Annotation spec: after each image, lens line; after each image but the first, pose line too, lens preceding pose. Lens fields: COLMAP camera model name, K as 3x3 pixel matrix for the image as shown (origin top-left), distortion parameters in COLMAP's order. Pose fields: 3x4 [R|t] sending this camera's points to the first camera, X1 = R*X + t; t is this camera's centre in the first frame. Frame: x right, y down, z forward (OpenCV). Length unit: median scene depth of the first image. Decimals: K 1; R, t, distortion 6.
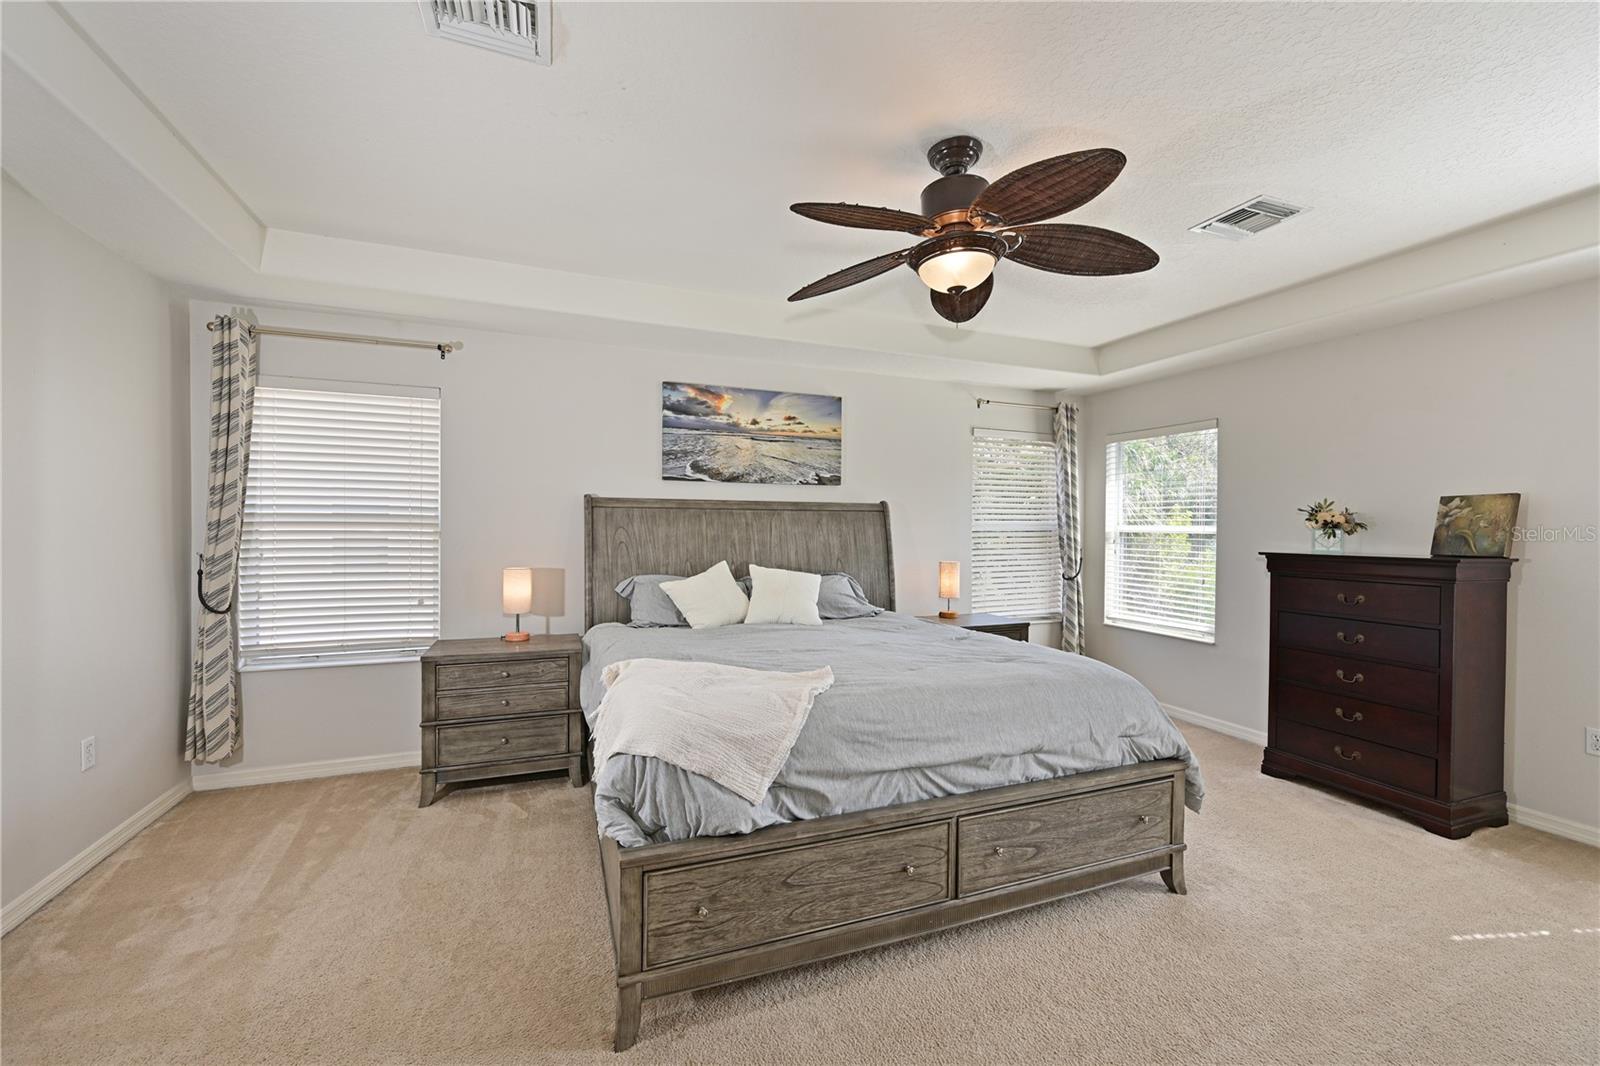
lens RADIAL K [[643.1, 0, 804.2], [0, 643.1, 531.9], [0, 0, 1]] dist [0.000241, 0.000878]
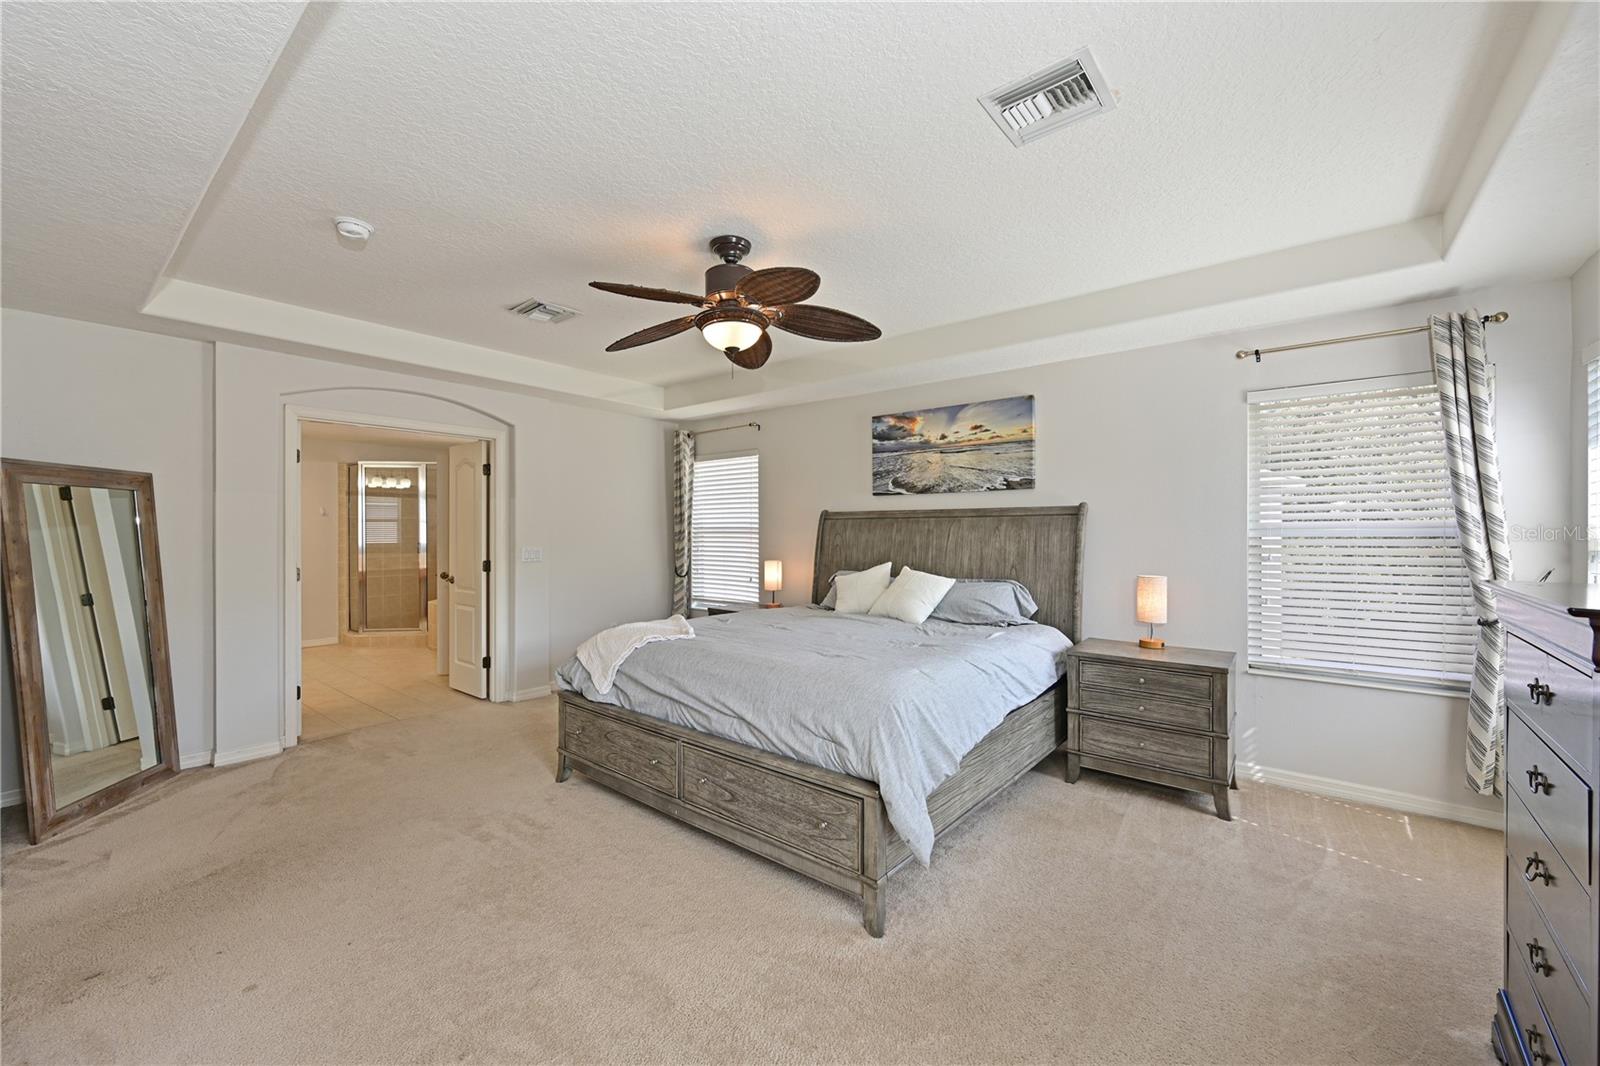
lens RADIAL K [[643.1, 0, 806.3], [0, 643.1, 540.5], [0, 0, 1]] dist [0.000241, 0.000878]
pose [[0.483216, 0.005834, -0.875482, 0.782358], [-0.002306, 0.999983, 0.005391, -0.000693], [0.875498, -0.000586, 0.483221, 0.276937]]
